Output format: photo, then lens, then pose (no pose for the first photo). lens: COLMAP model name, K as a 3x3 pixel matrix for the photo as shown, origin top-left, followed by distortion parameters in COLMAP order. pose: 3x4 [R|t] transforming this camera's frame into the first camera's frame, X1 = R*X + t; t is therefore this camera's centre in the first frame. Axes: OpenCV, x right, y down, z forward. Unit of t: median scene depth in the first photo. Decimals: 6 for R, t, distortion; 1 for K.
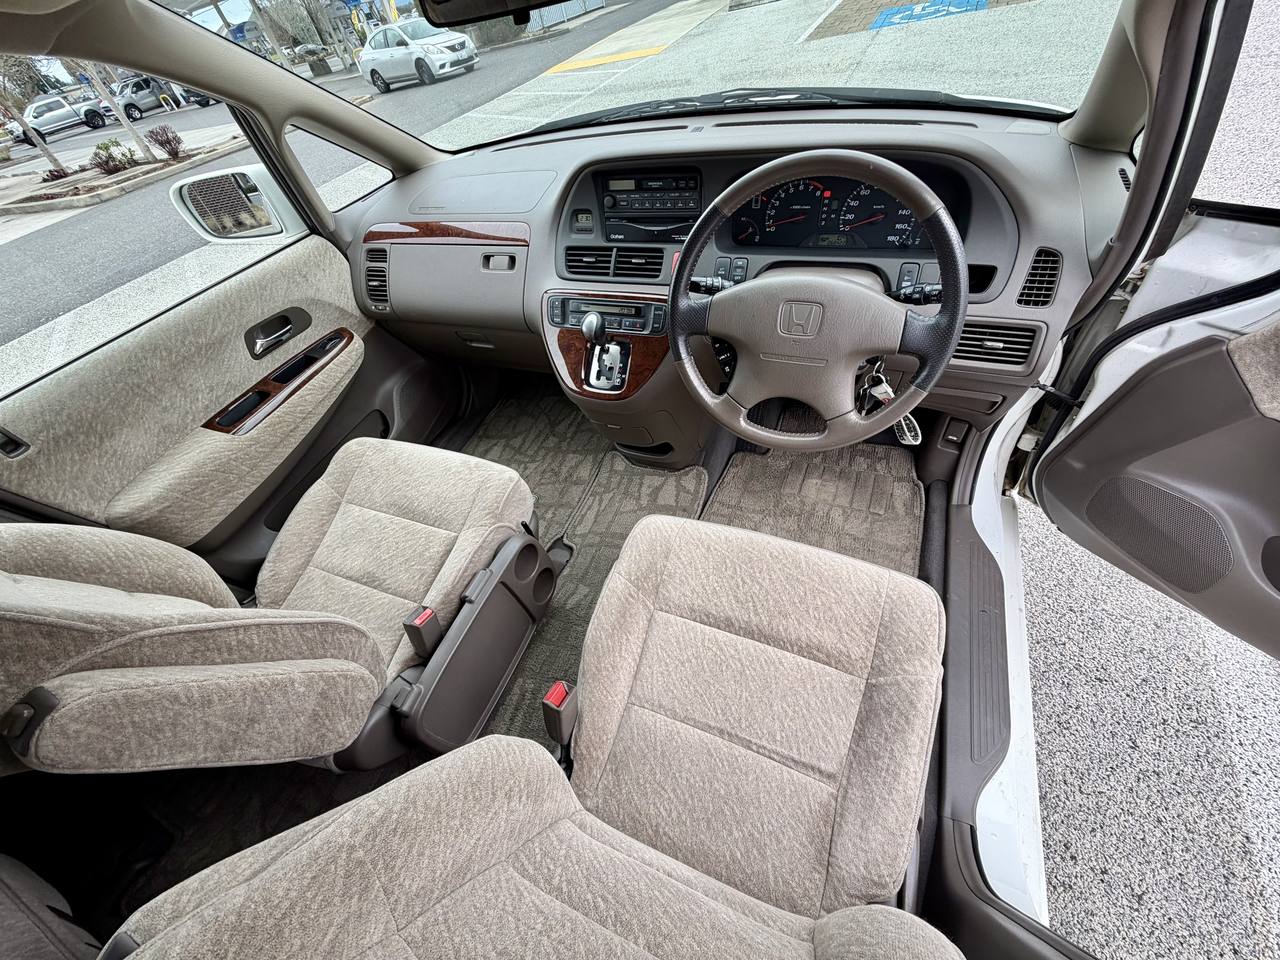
lens RADIAL K [[508.9, 0, 636.4], [0, 508.9, 480.6], [0, 0, 1]] dist [-0.001102, 0.000795]
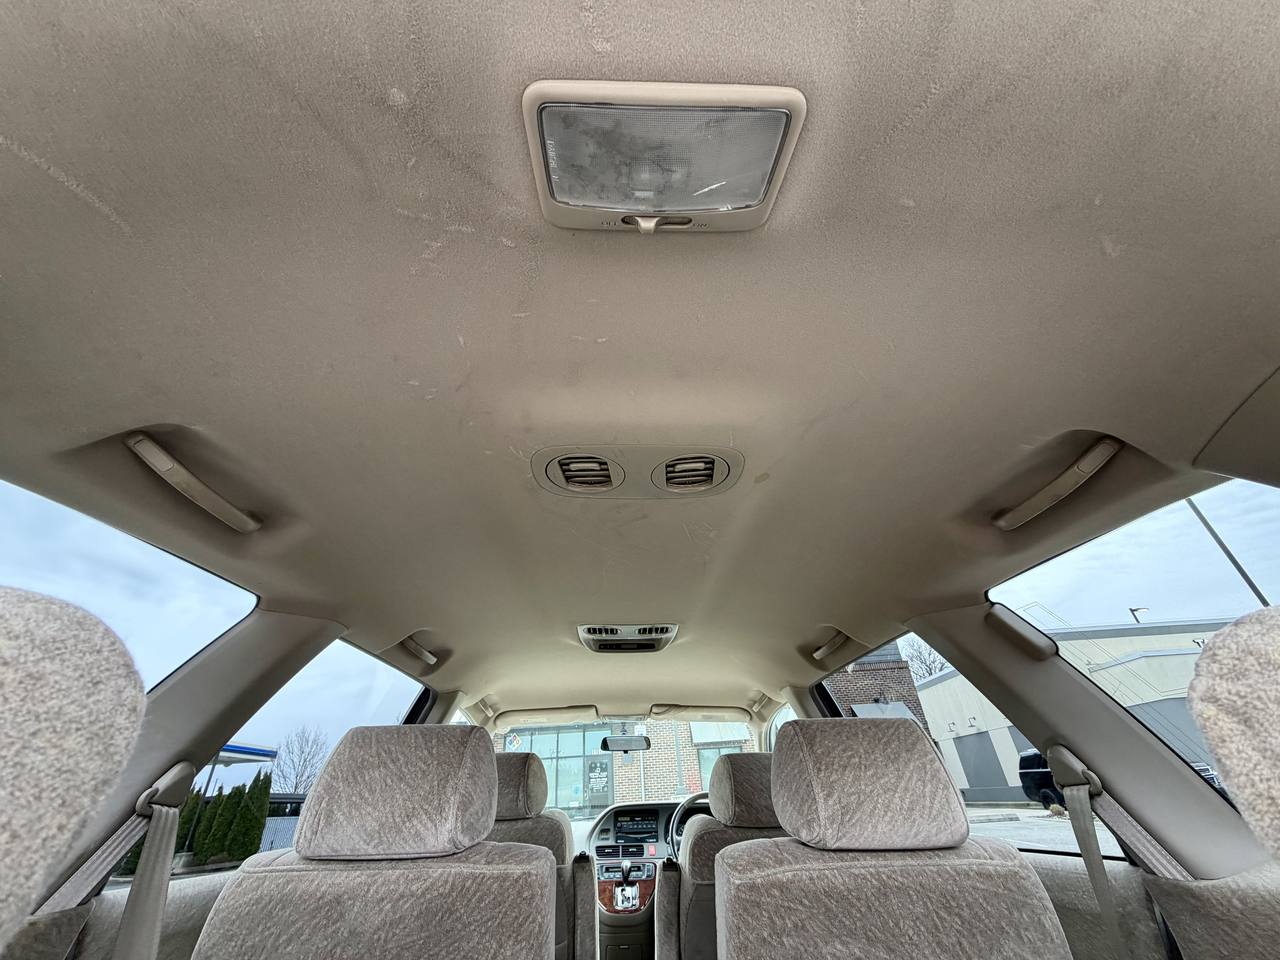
lens RADIAL K [[508.9, 0, 638.3], [0, 508.9, 477.2], [0, 0, 1]] dist [-0.001102, 0.000795]
pose [[0.902812, 0.331020, 0.274510, -1.125732], [0.223990, 0.182944, -0.957267, 1.427099], [-0.367094, 0.925720, 0.091019, -0.767826]]
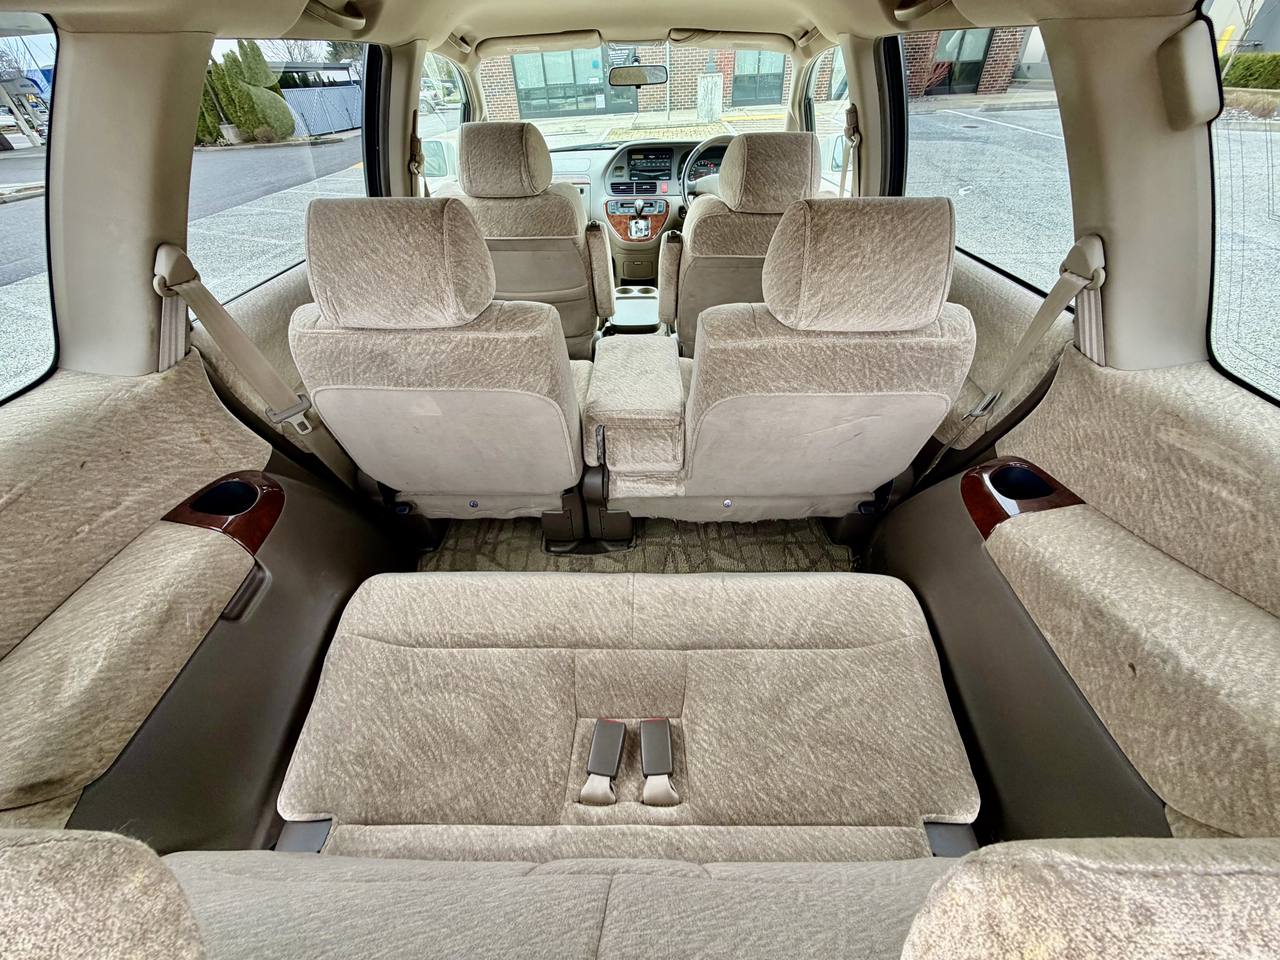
lens RADIAL K [[508.9, 0, 637.9], [0, 508.9, 479.5], [0, 0, 1]] dist [-0.001102, 0.000795]
pose [[0.917921, -0.127346, 0.375771, -1.076787], [0.190197, 0.972411, -0.135064, 1.198378], [-0.348204, 0.195449, 0.916817, -0.907003]]
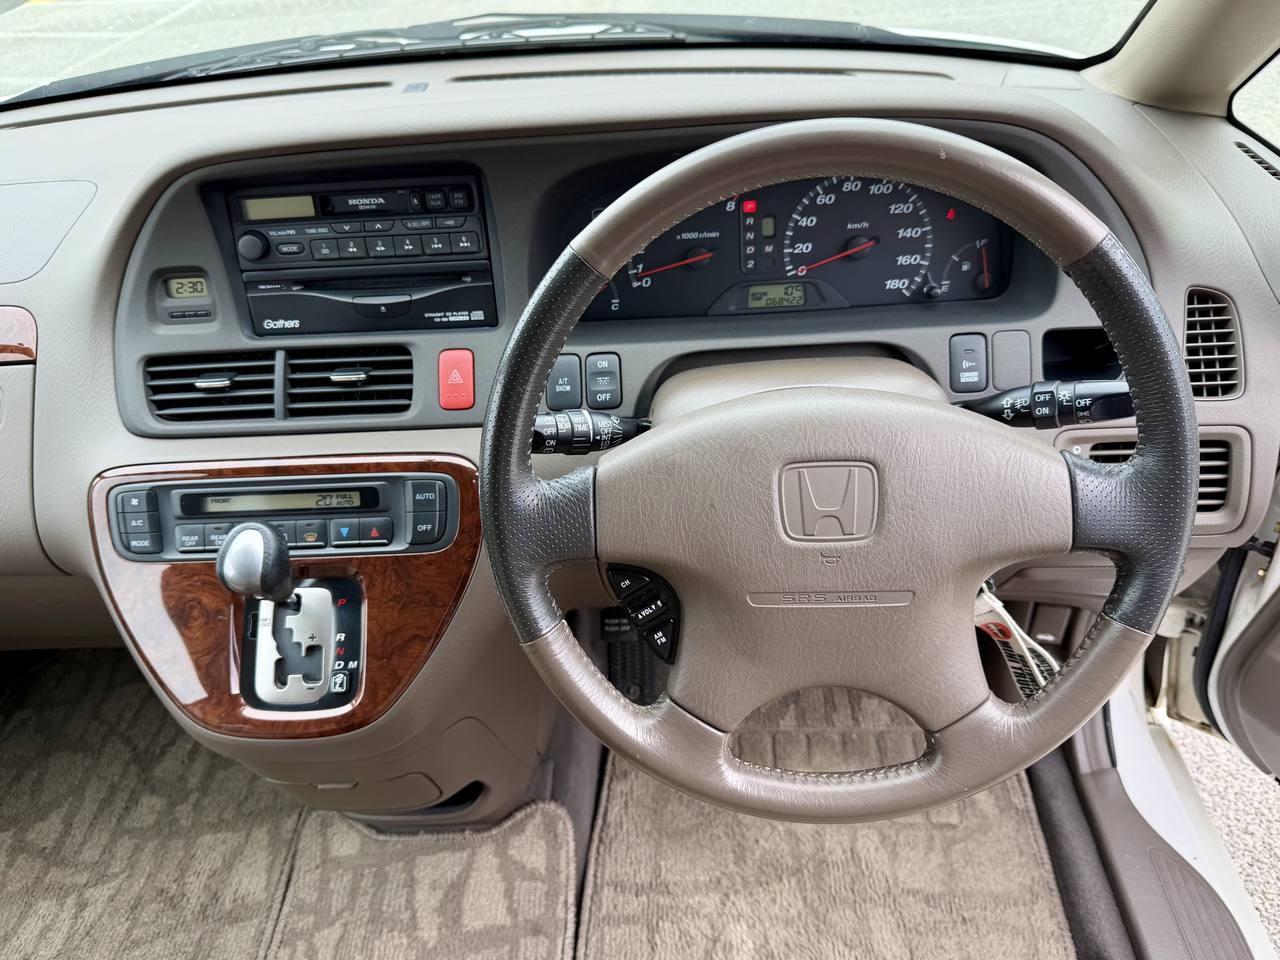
lens RADIAL K [[979.2, 0, 636.9], [0, 979.2, 494.8], [0, 0, 1]] dist [0.059917, -0.106186]
pose [[0.934709, -0.140956, 0.326267, -0.047486], [0.208803, 0.960652, -0.183164, -0.144399], [-0.287611, 0.239330, 0.927362, 0.223068]]
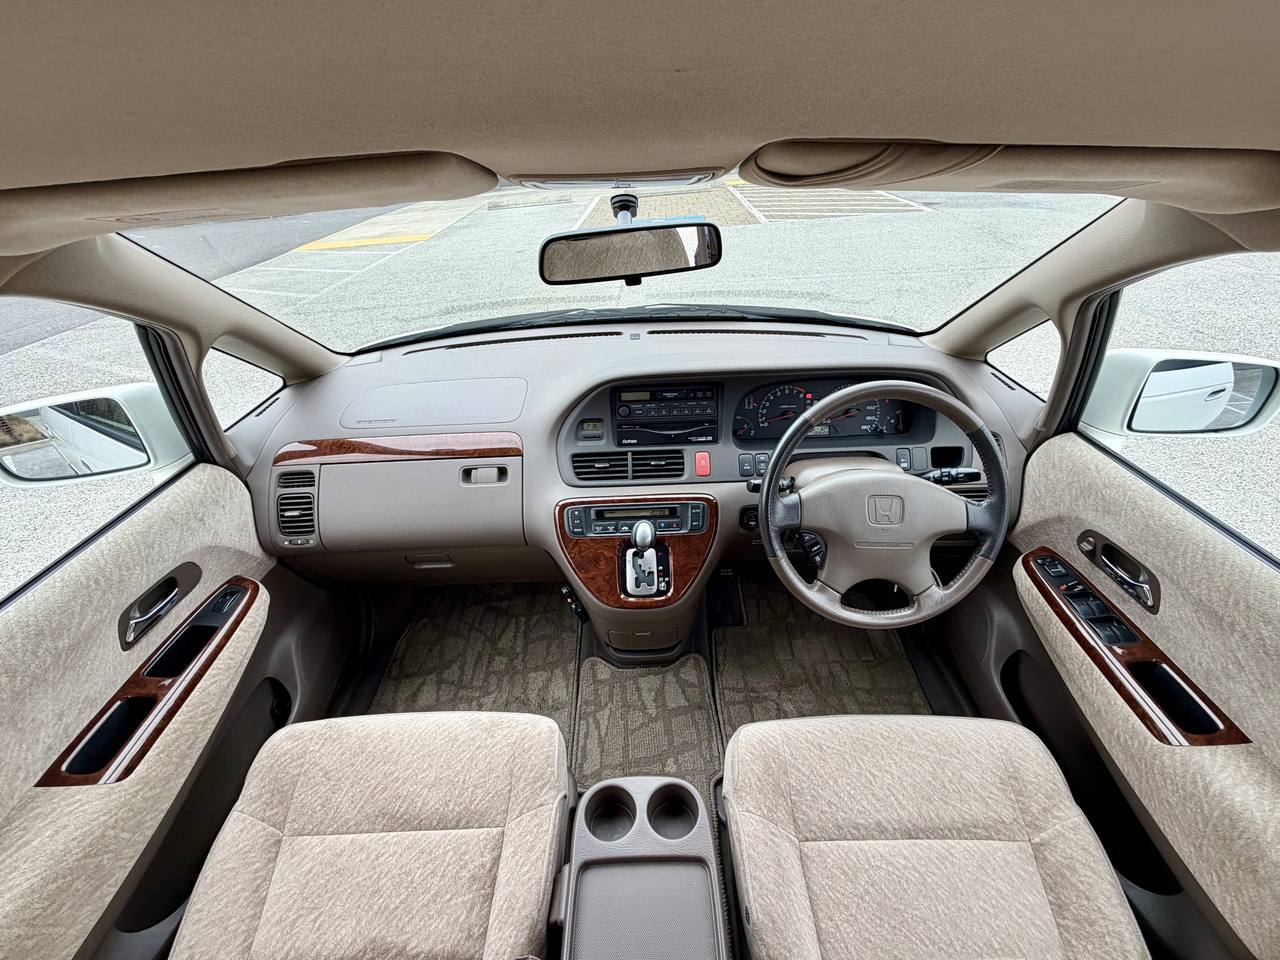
lens RADIAL K [[556.4, 0, 646.7], [0, 556.4, 477.4], [0, 0, 1]] dist [-0.001299, -0.000322]
pose [[0.910498, -0.109953, 0.398627, -0.434561], [0.221373, 0.943834, -0.245298, -0.135376], [-0.349267, 0.311588, 0.883700, 0.049243]]
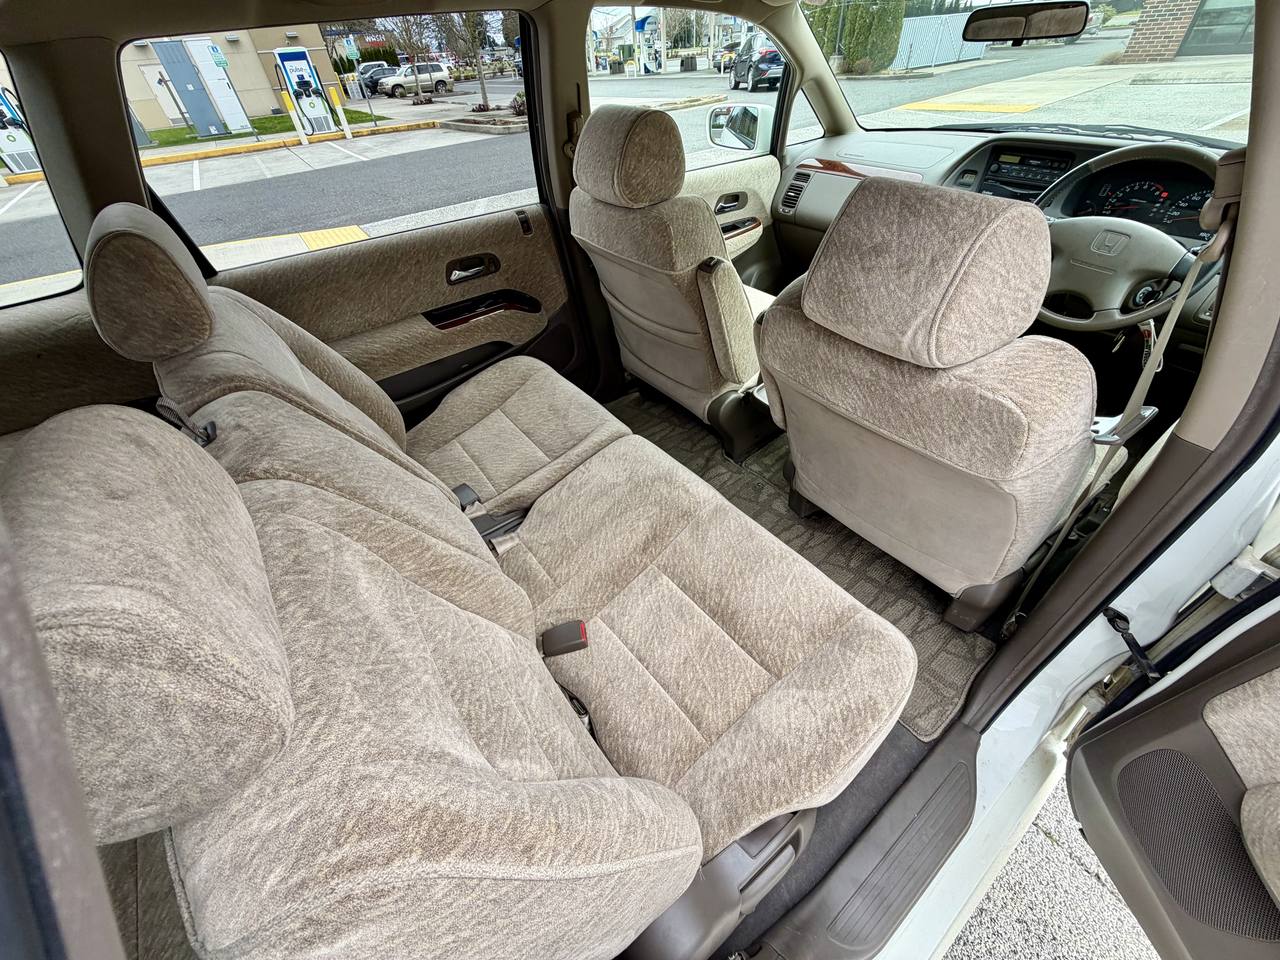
lens RADIAL K [[508.9, 0, 637.9], [0, 508.9, 478.4], [0, 0, 1]] dist [-0.001102, 0.000795]
pose [[0.859900, 0.414288, -0.298223, -0.124425], [-0.423740, 0.905087, 0.035519, 0.648016], [0.284633, 0.095827, 0.953835, -0.627051]]
